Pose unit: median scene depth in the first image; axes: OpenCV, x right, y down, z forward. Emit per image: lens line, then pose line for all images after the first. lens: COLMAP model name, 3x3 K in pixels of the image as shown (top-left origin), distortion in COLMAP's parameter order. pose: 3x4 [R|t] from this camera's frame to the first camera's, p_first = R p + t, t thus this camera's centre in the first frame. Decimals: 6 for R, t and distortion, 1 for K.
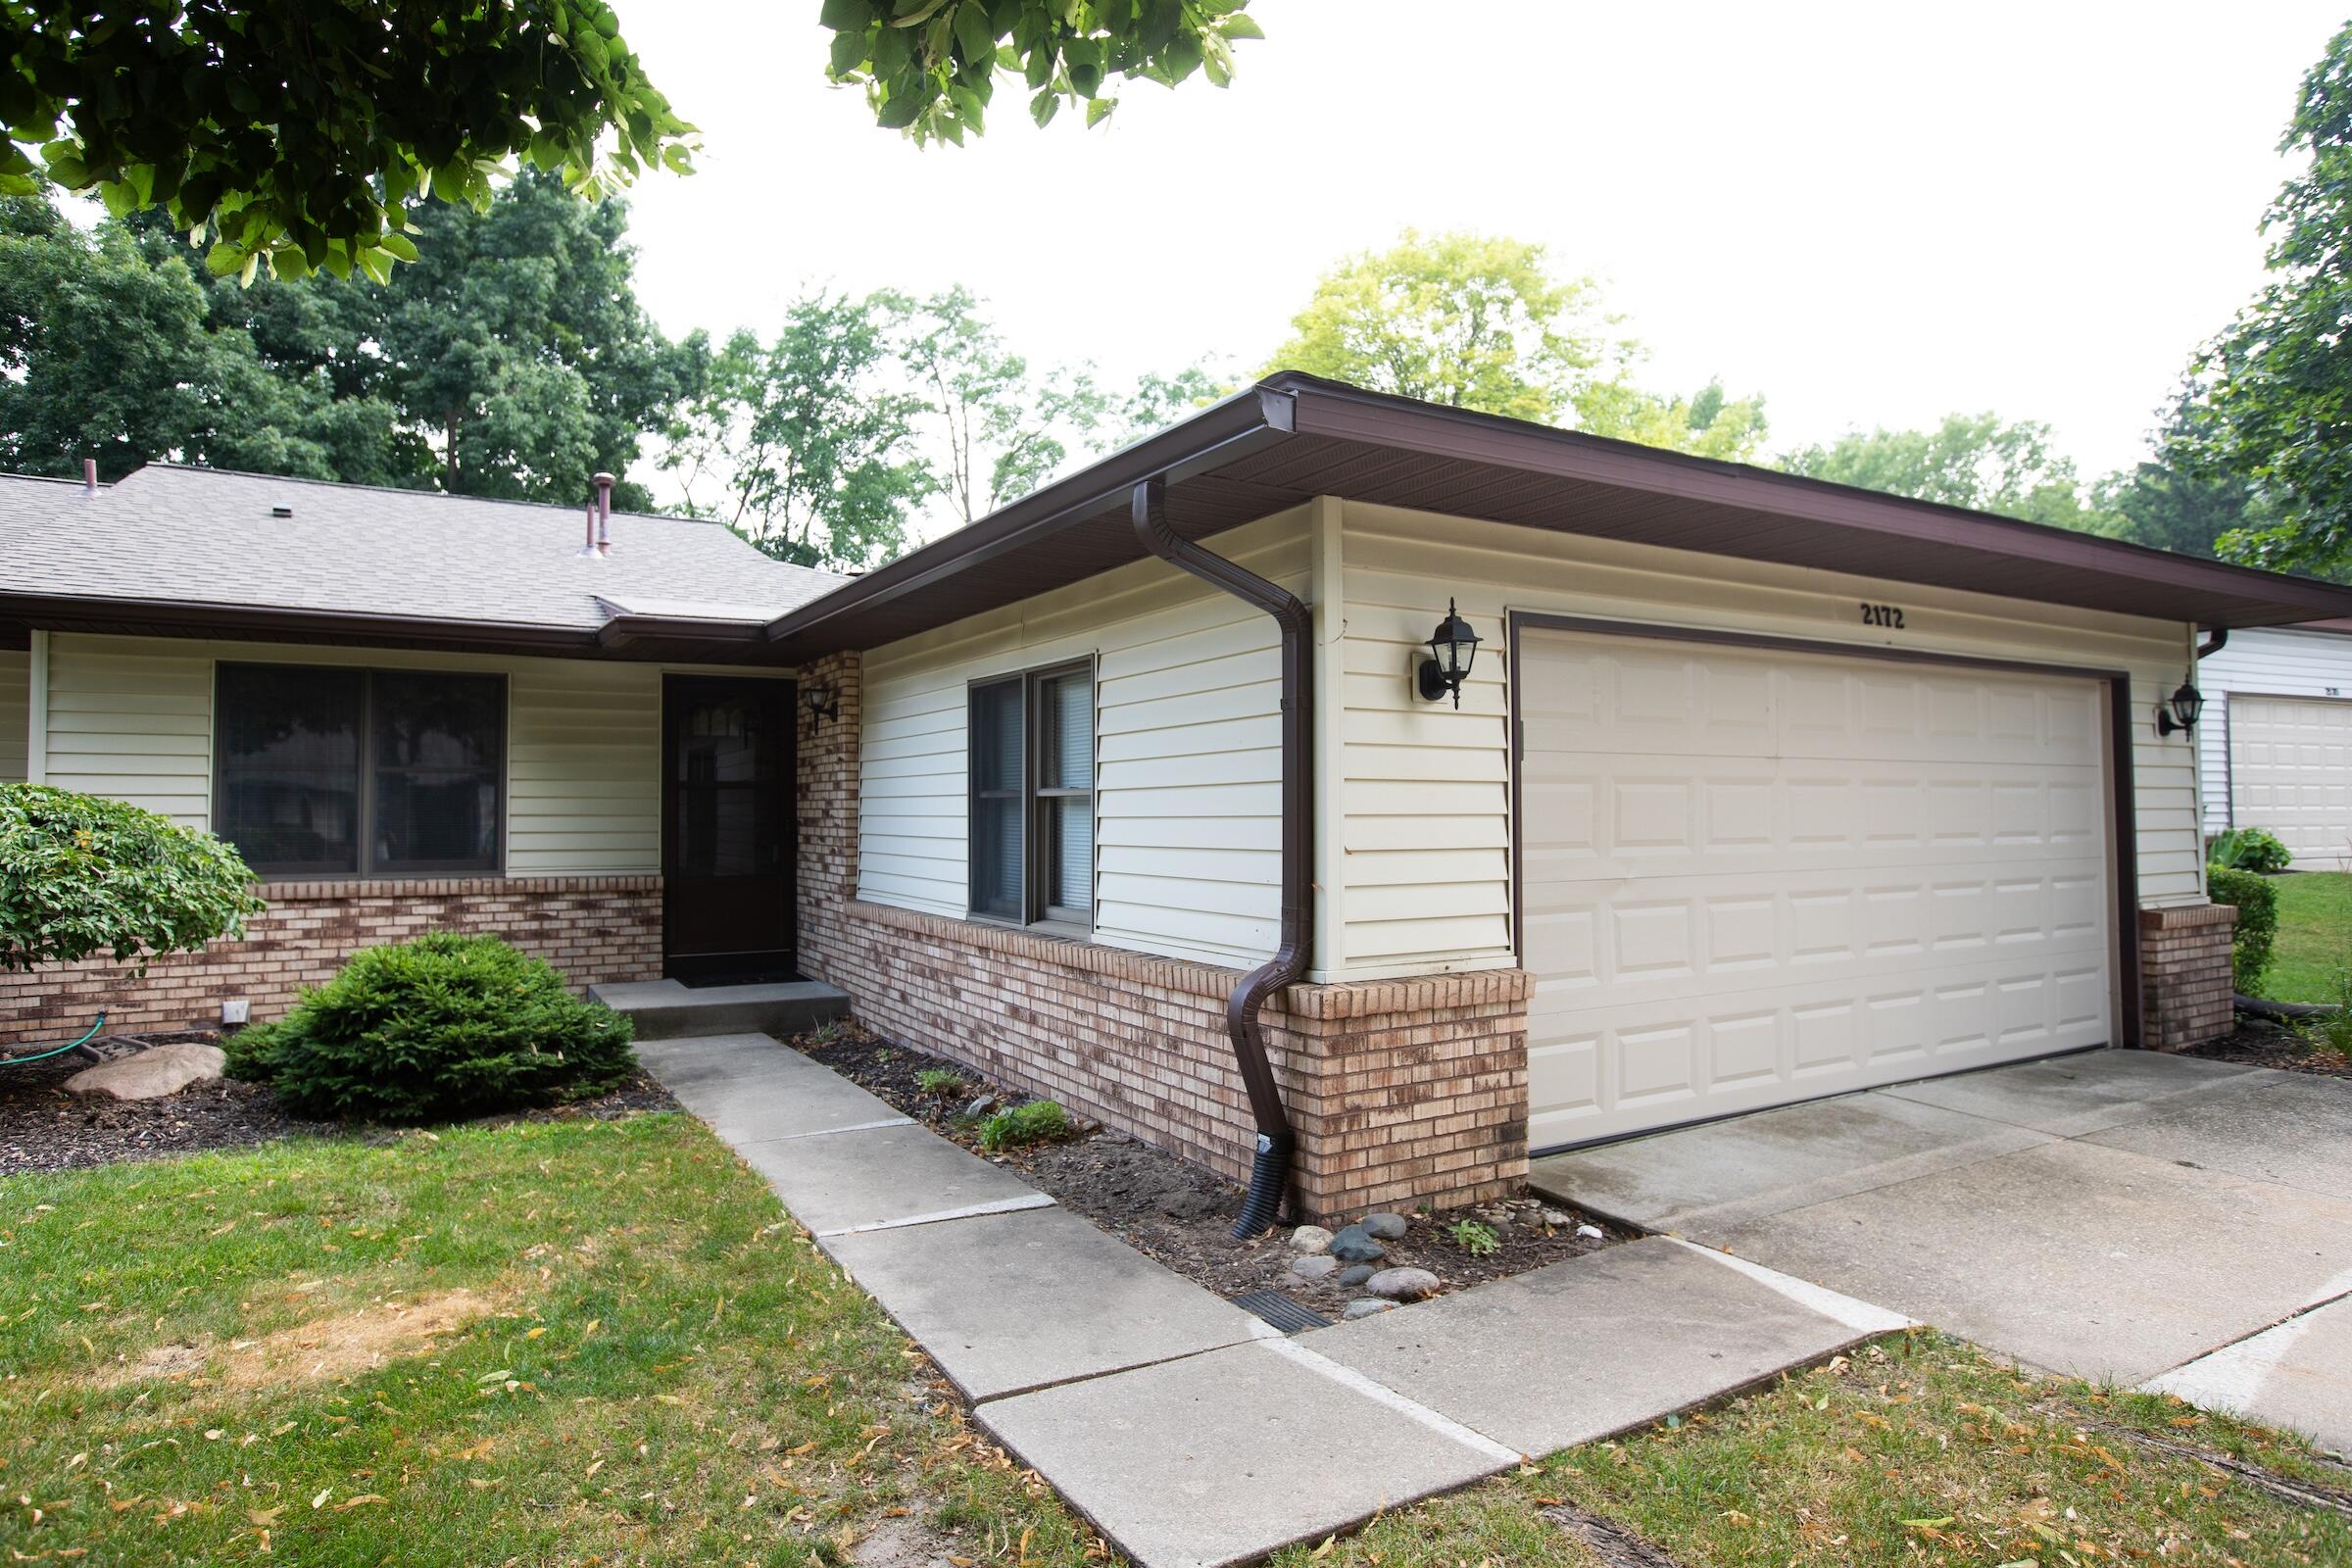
lens RADIAL K [[1317.1, 0, 1176.0], [0, 1317.1, 784.0], [0, 0, 1]] dist [-0.054809, 0.037558]
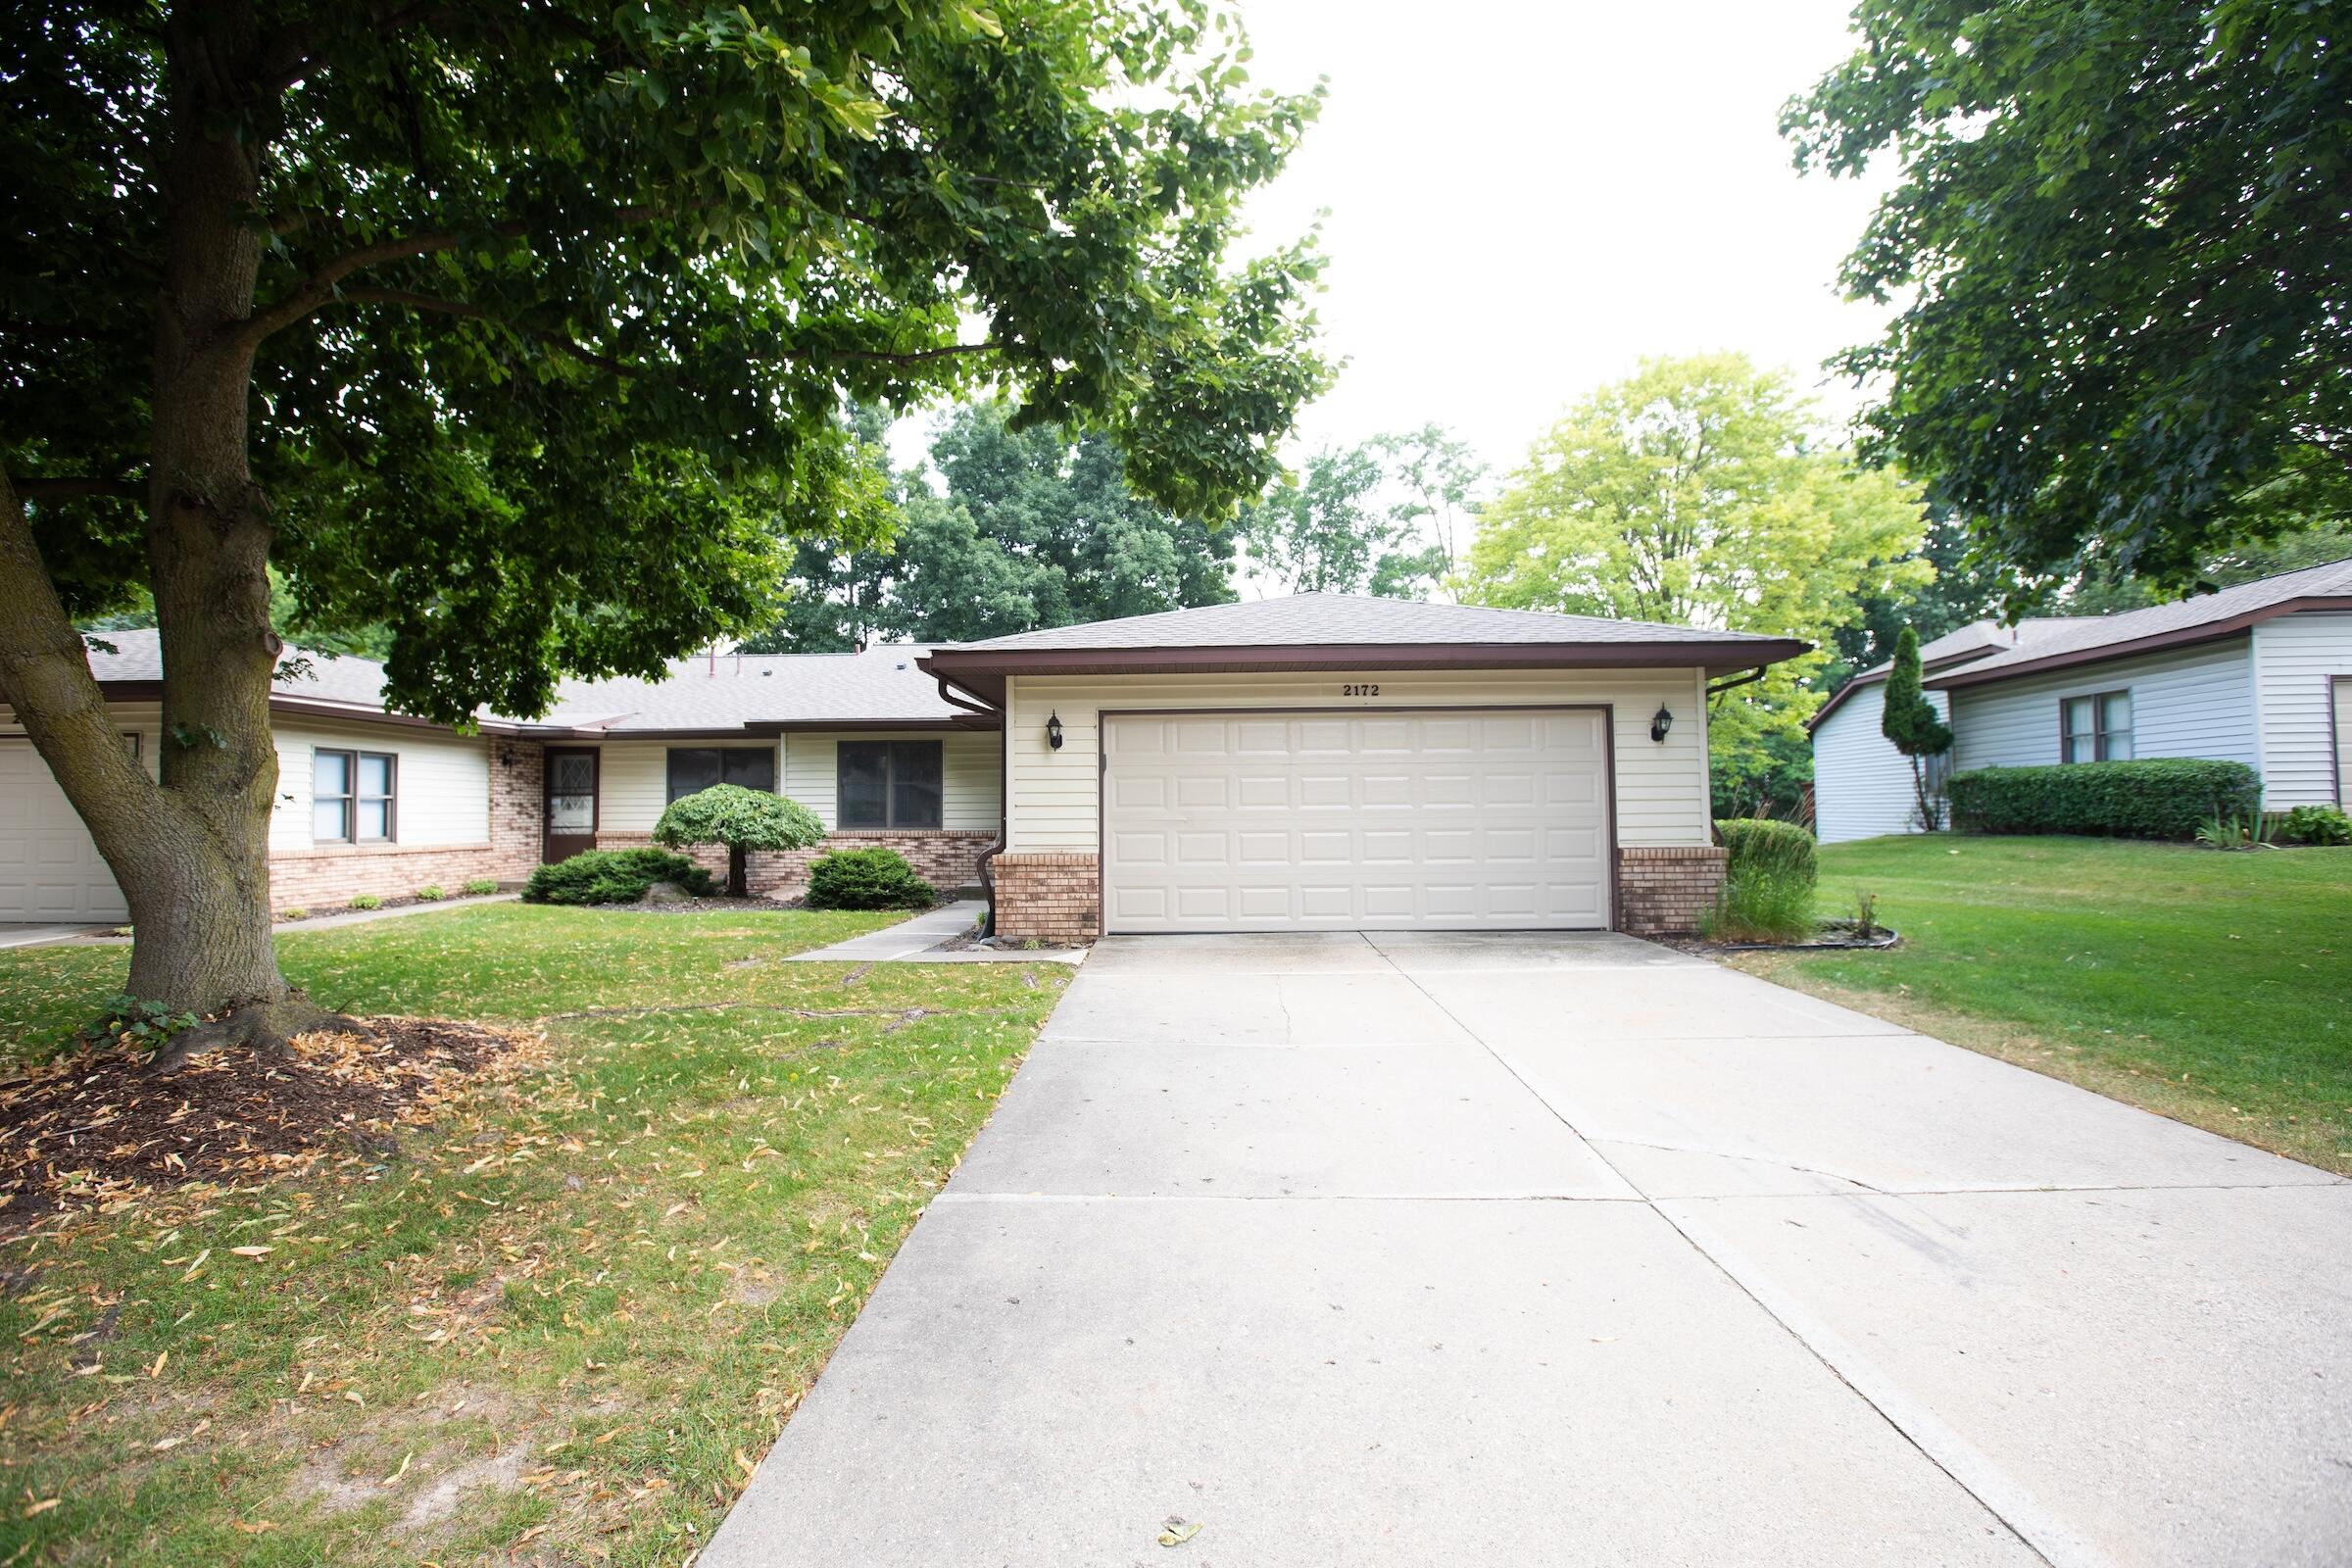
lens RADIAL K [[1066.7, 0, 1164.7], [0, 1066.7, 757.7], [0, 0, 1]] dist [-0.060358, 0.023400]
pose [[0.849259, -0.031633, -0.527028, 0.776927], [0.015571, 0.999270, -0.034887, 0.016510], [0.527746, 0.021422, 0.849132, -0.357167]]
